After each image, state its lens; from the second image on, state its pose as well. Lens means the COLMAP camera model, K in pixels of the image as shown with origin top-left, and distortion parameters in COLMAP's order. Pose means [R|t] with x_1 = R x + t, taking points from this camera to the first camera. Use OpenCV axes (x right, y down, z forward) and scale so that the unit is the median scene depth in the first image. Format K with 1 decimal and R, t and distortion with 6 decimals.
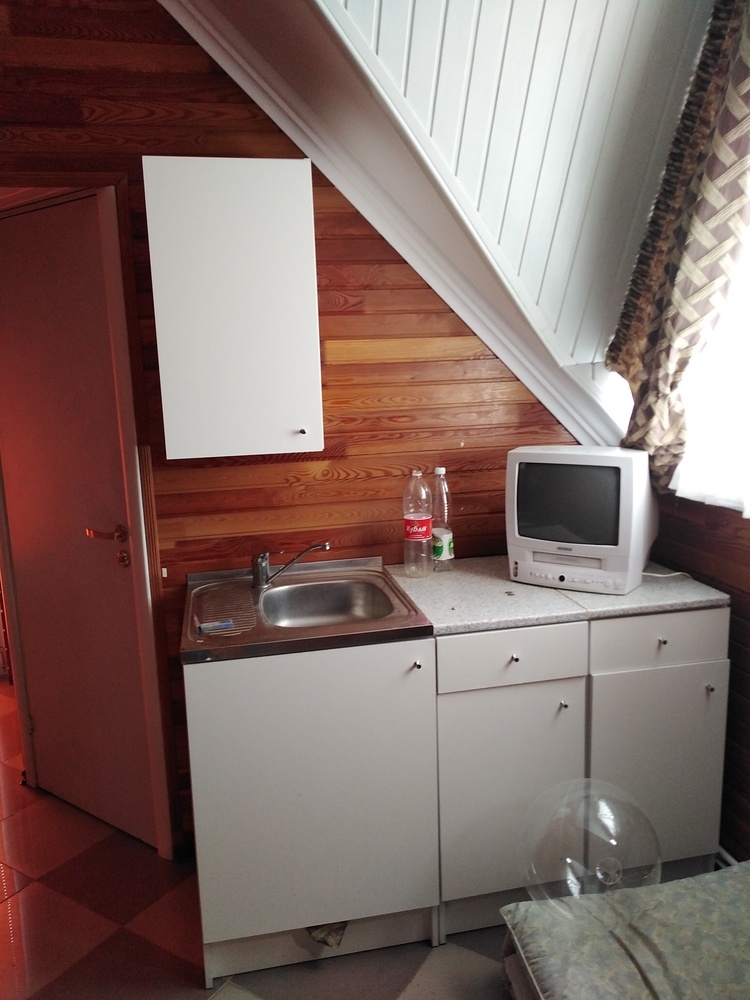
lens RADIAL K [[761.4, 0, 375.0], [0, 761.4, 500.0], [0, 0, 1]] dist [-0.004256, -0.002216]
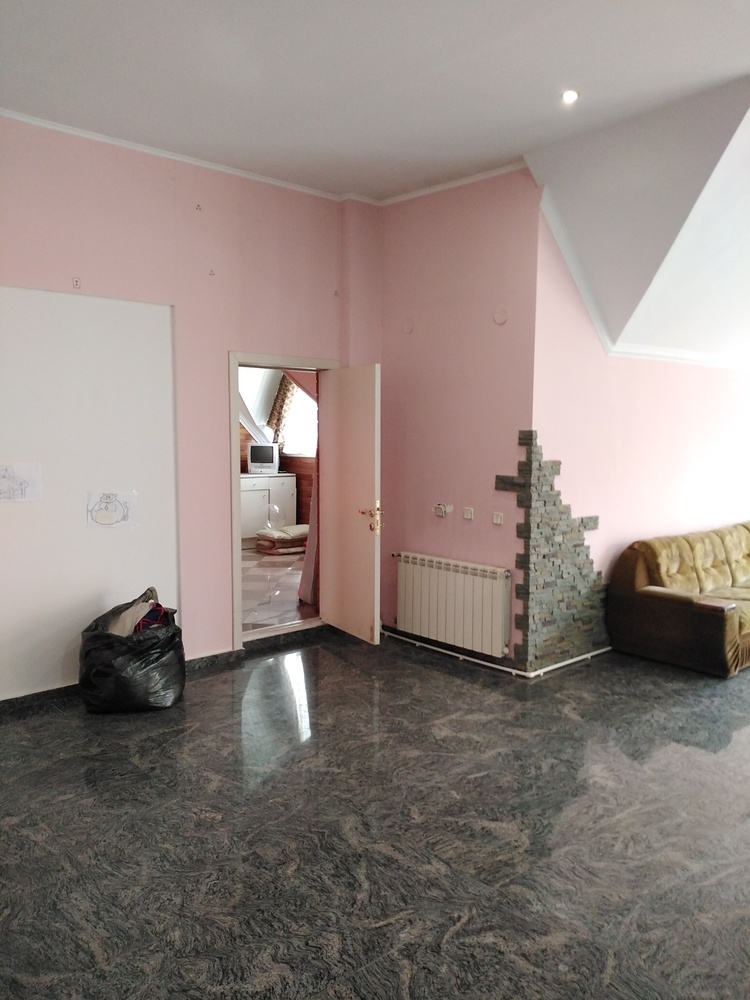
lens RADIAL K [[794.4, 0, 375.0], [0, 794.4, 500.0], [0, 0, 1]] dist [-0.000652, -0.000053]
pose [[0.861668, -0.009818, 0.507377, -1.589013], [0.055185, 0.995697, -0.074452, 0.668433], [-0.504463, 0.092152, 0.858502, -3.419758]]
